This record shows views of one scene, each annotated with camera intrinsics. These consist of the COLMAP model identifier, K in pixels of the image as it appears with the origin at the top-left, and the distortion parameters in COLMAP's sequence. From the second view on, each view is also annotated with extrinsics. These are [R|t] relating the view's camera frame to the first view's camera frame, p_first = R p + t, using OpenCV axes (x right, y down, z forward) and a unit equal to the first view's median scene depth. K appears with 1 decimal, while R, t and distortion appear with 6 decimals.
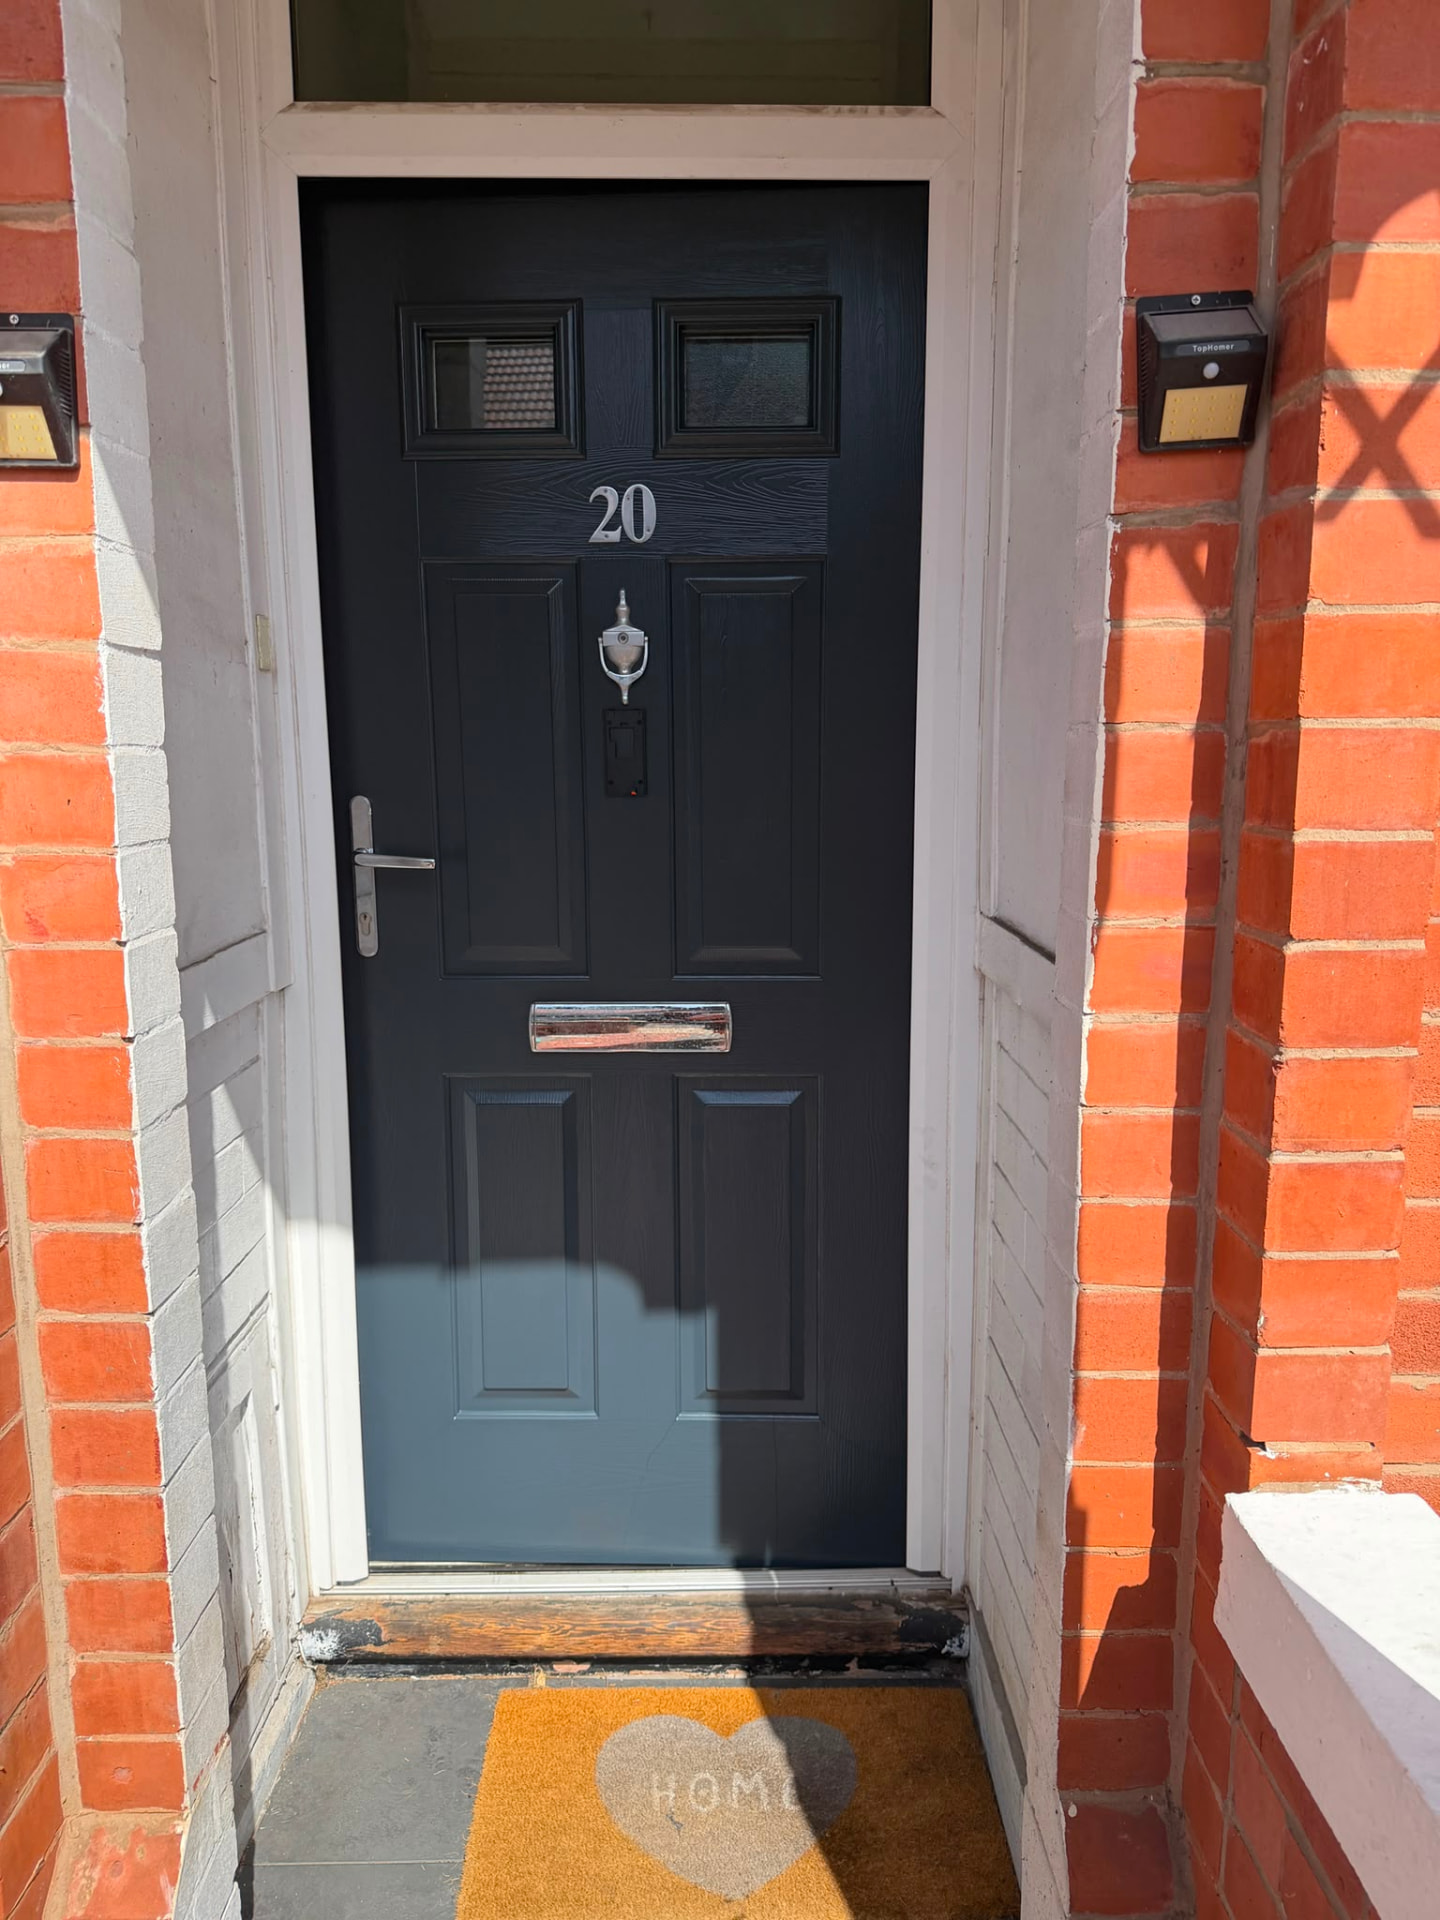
lens RADIAL K [[1385.6, 0, 723.5], [0, 1385.6, 956.0], [0, 0, 1]] dist [0.005021, -0.024415]
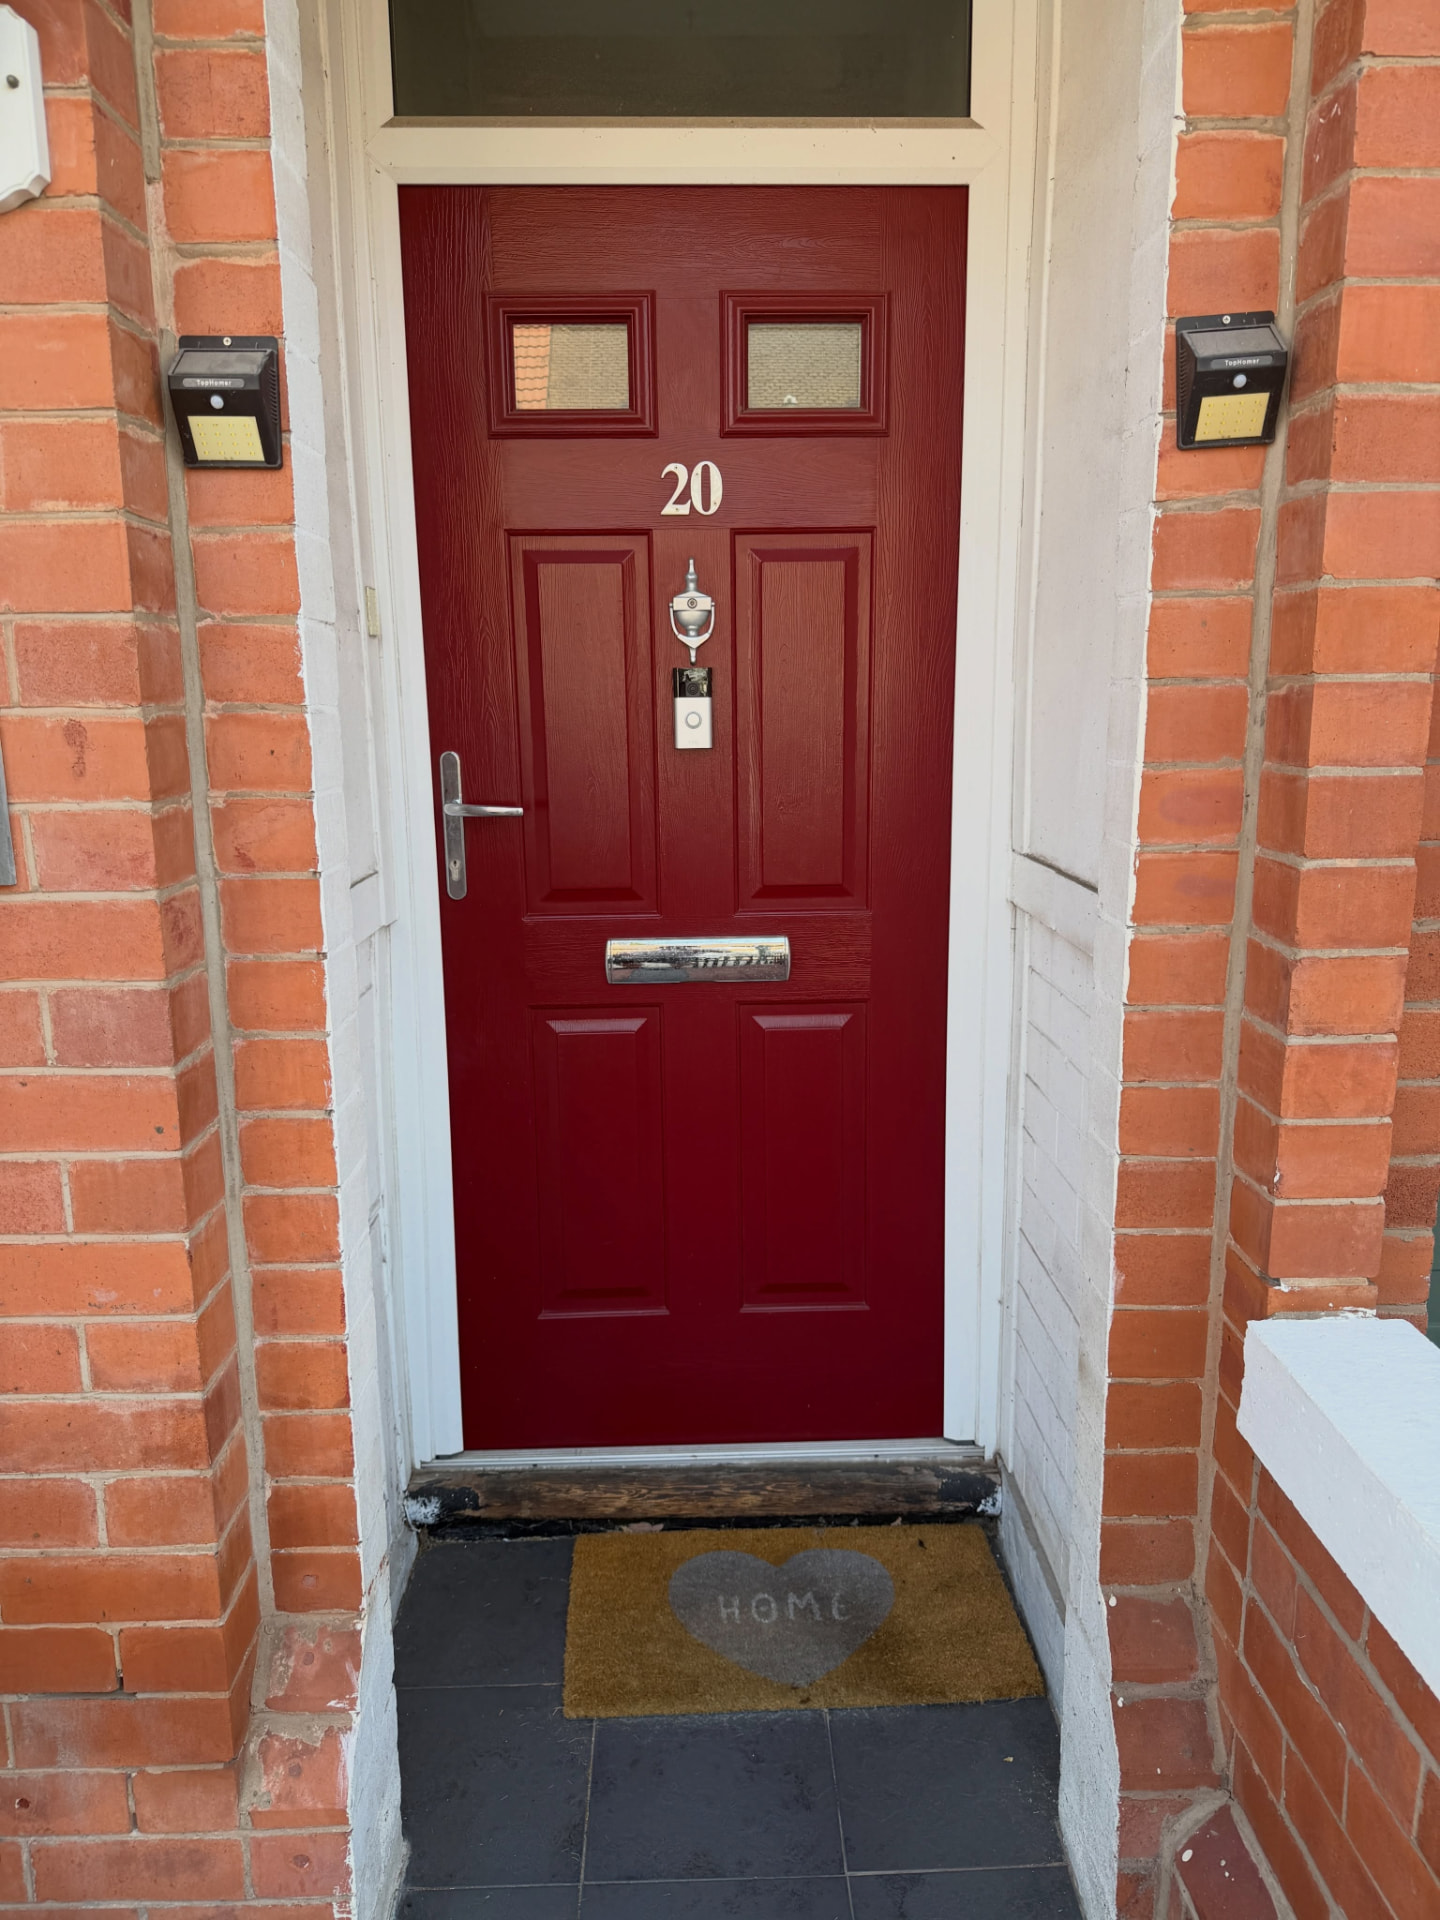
lens RADIAL K [[1378.7, 0, 715.6], [0, 1378.7, 957.6], [0, 0, 1]] dist [0.008073, -0.030705]
pose [[0.999940, -0.009193, 0.005981, -0.100253], [0.008990, 0.999412, 0.033095, 0.026977], [-0.006282, -0.033039, 0.999434, -0.179855]]
